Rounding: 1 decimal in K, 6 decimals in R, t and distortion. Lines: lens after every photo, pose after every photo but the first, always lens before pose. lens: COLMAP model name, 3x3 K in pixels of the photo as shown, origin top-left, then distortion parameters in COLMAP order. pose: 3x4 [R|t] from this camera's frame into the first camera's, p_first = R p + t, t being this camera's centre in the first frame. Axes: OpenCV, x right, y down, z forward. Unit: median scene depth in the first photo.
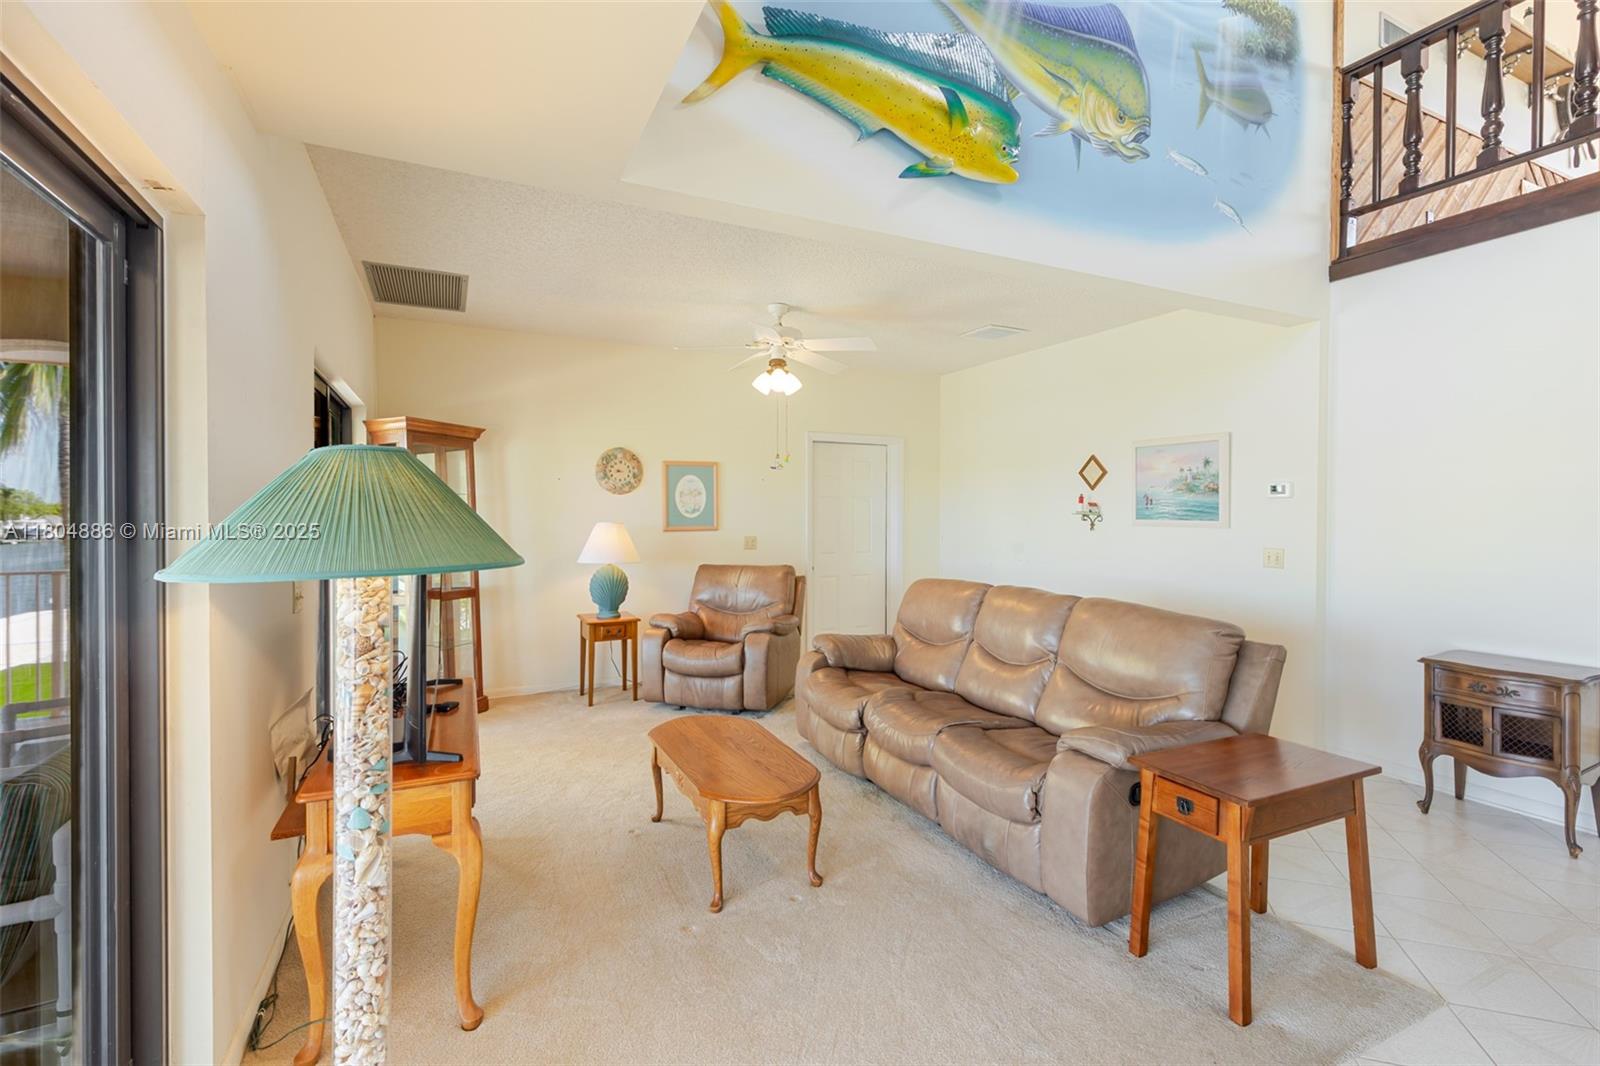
lens RADIAL K [[715.1, 0, 815.2], [0, 715.1, 513.9], [0, 0, 1]] dist [0.003948, -0.000501]
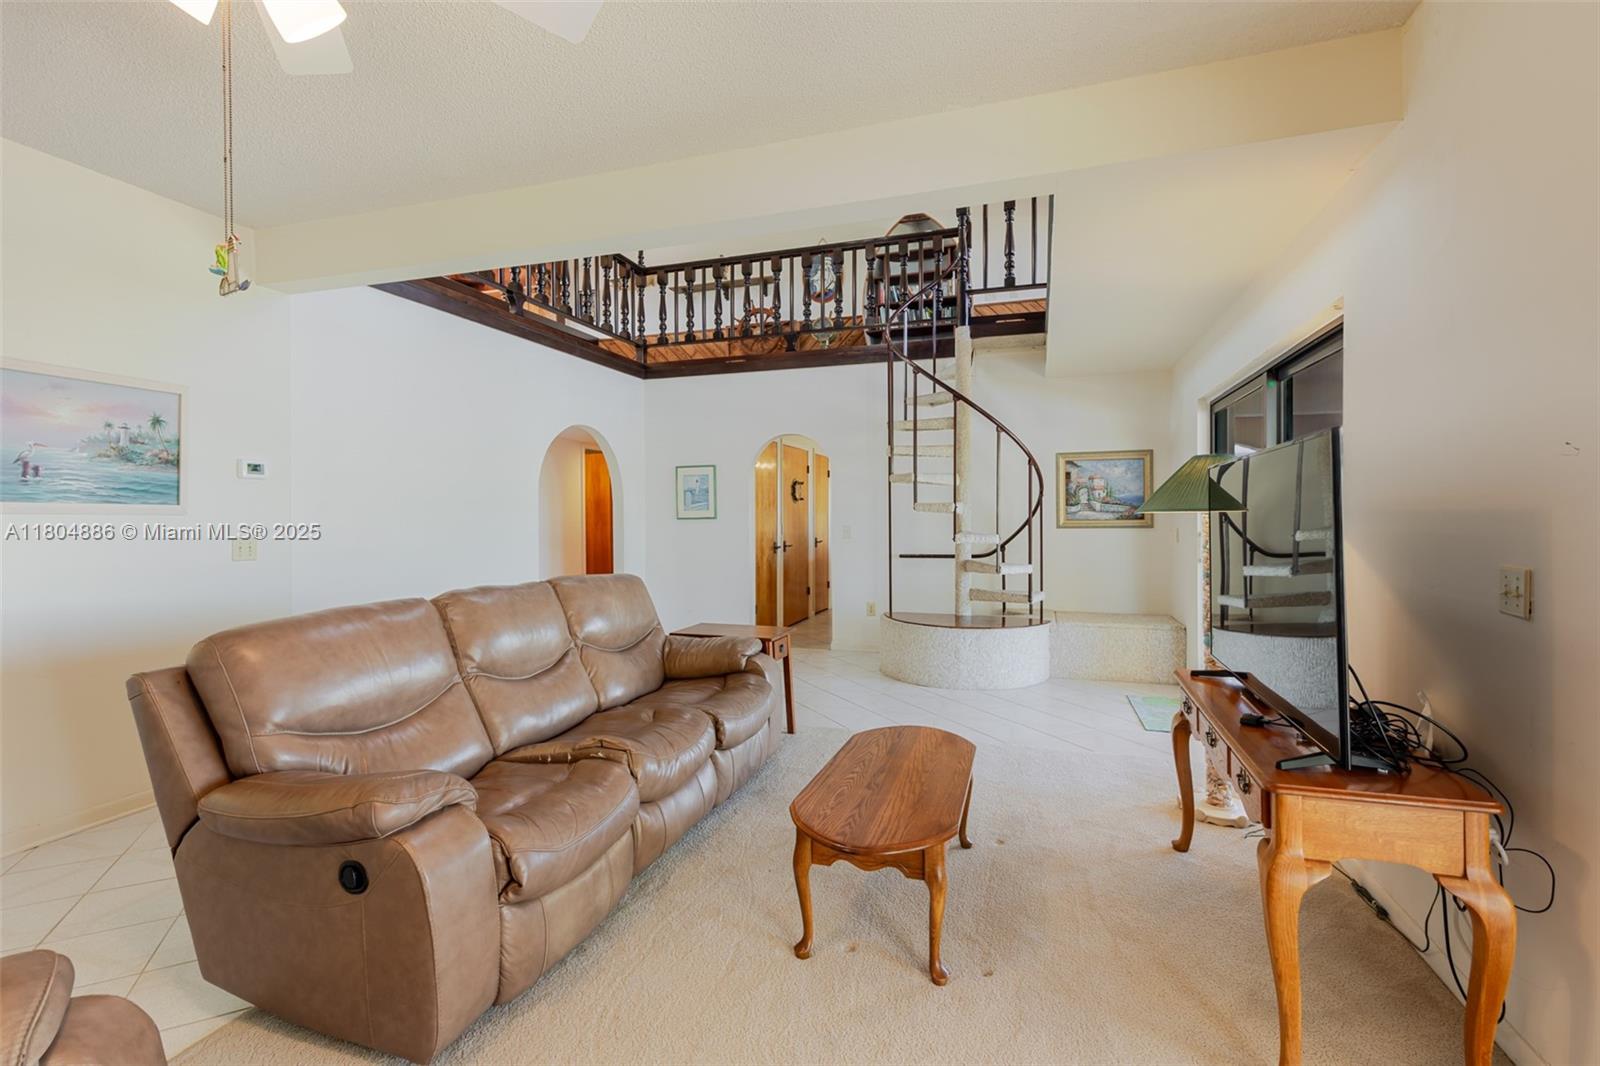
lens RADIAL K [[715.1, 0, 805.6], [0, 715.1, 528.5], [0, 0, 1]] dist [0.003948, -0.000501]
pose [[-0.712869, -0.009244, 0.701236, -0.373841], [0.002666, 0.999870, 0.015891, 0.021771], [-0.701292, 0.013198, -0.712752, 0.992869]]
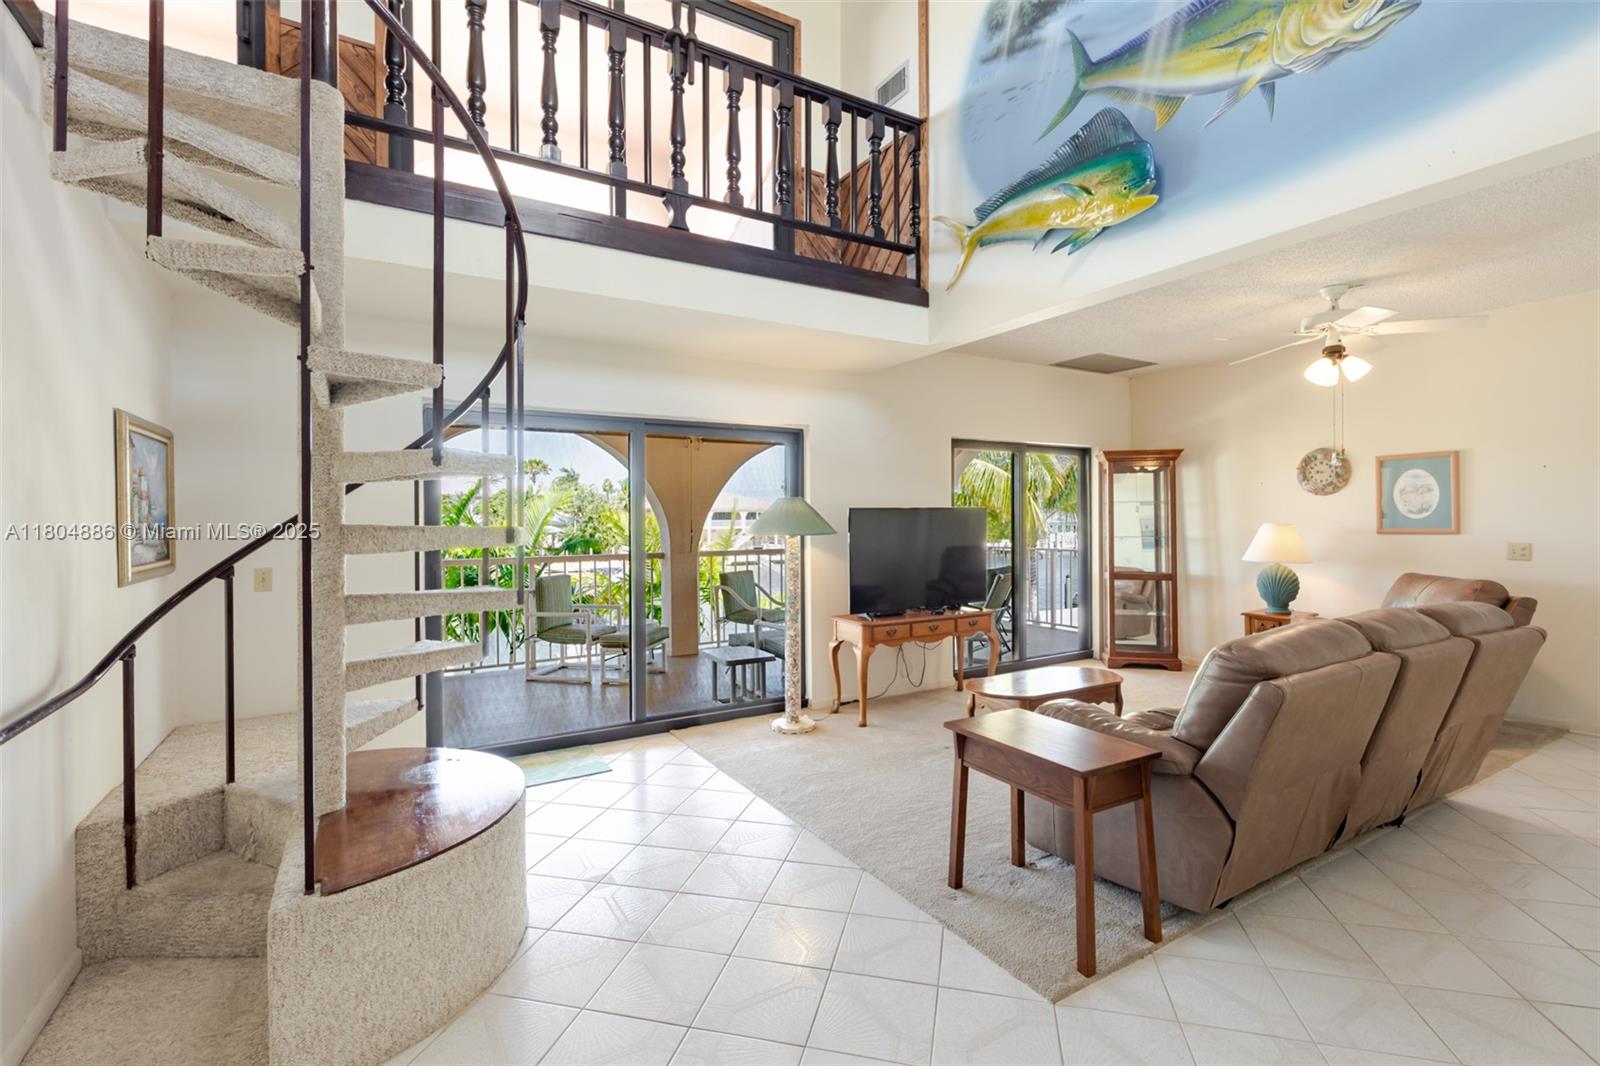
lens RADIAL K [[715.1, 0, 794.2], [0, 715.1, 524.7], [0, 0, 1]] dist [0.003948, -0.000501]
pose [[0.075878, 0.001294, -0.997116, 0.839082], [0.006762, 0.999975, 0.001812, 0.008035], [0.997094, -0.006880, 0.075867, 0.251607]]
